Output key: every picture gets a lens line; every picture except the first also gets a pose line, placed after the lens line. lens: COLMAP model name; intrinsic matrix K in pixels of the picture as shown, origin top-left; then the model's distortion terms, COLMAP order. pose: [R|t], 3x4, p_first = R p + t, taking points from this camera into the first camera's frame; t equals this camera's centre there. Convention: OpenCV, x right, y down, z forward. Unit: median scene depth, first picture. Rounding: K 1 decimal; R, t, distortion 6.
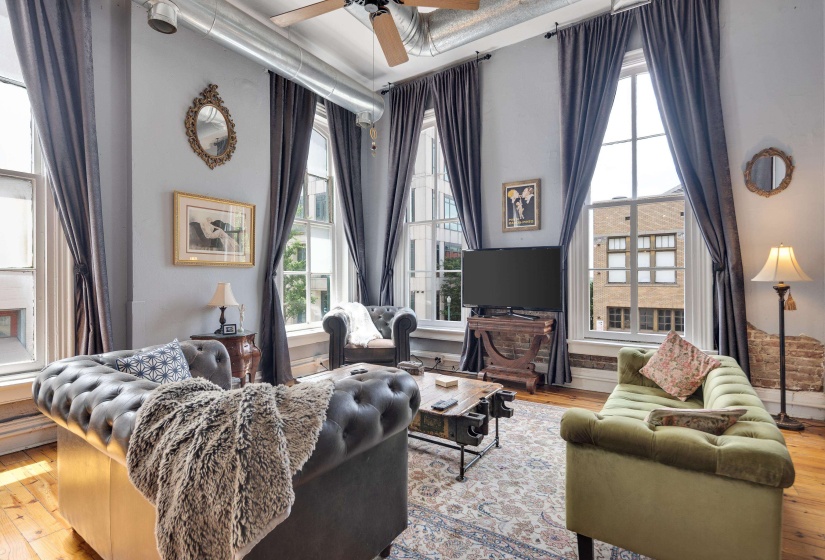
lens RADIAL K [[408.4, 0, 411.5], [0, 408.4, 278.3], [0, 0, 1]] dist [0.022862, -0.001340]
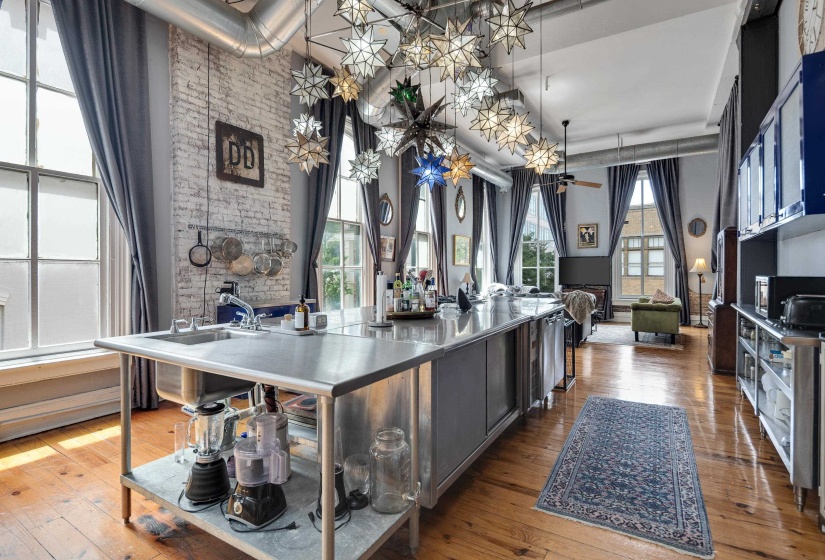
lens RADIAL K [[408.4, 0, 413.1], [0, 408.4, 272.8], [0, 0, 1]] dist [0.022862, -0.001340]
pose [[0.999820, 0.003643, 0.018646, -0.662768], [-0.003683, 0.999991, 0.002120, 0.009451], [-0.018638, -0.002188, 0.999824, -1.076998]]
